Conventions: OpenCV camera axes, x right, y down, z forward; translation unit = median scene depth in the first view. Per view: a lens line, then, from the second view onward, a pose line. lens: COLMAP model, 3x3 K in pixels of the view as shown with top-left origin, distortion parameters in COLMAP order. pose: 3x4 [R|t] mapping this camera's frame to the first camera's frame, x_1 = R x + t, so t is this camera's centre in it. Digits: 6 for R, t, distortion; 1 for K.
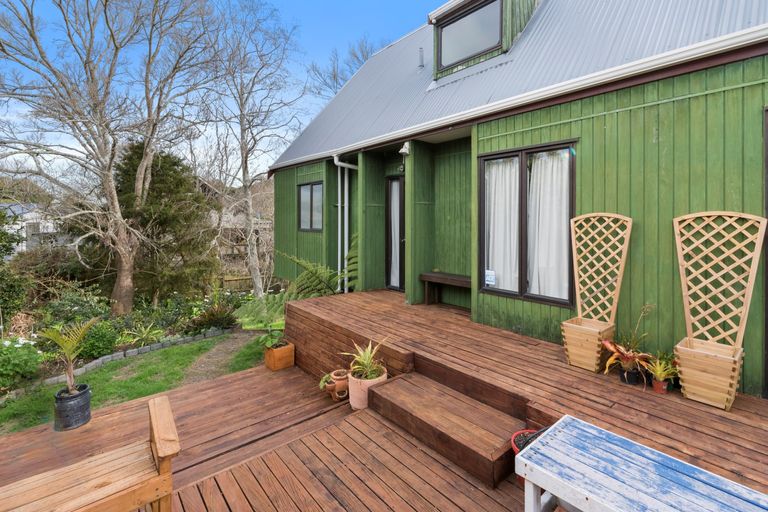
lens RADIAL K [[360.4, 0, 384.0], [0, 360.4, 223.6], [0, 0, 1]] dist [-0.000998, -0.000338]
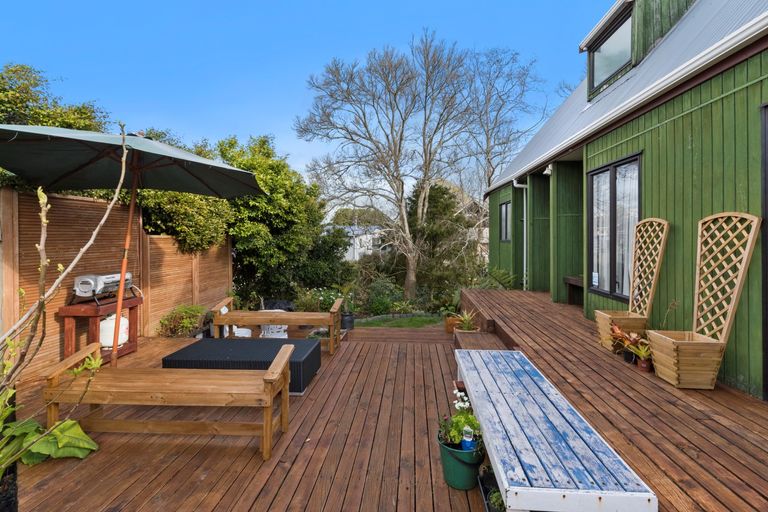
lens RADIAL K [[353.5, 0, 385.0], [0, 353.5, 238.6], [0, 0, 1]] dist [0.000575, 0.000111]
pose [[0.713439, -0.001095, -0.700717, 0.648121], [-0.003640, 0.999979, -0.005269, 0.034243], [0.700708, 0.006310, 0.713420, -0.269795]]
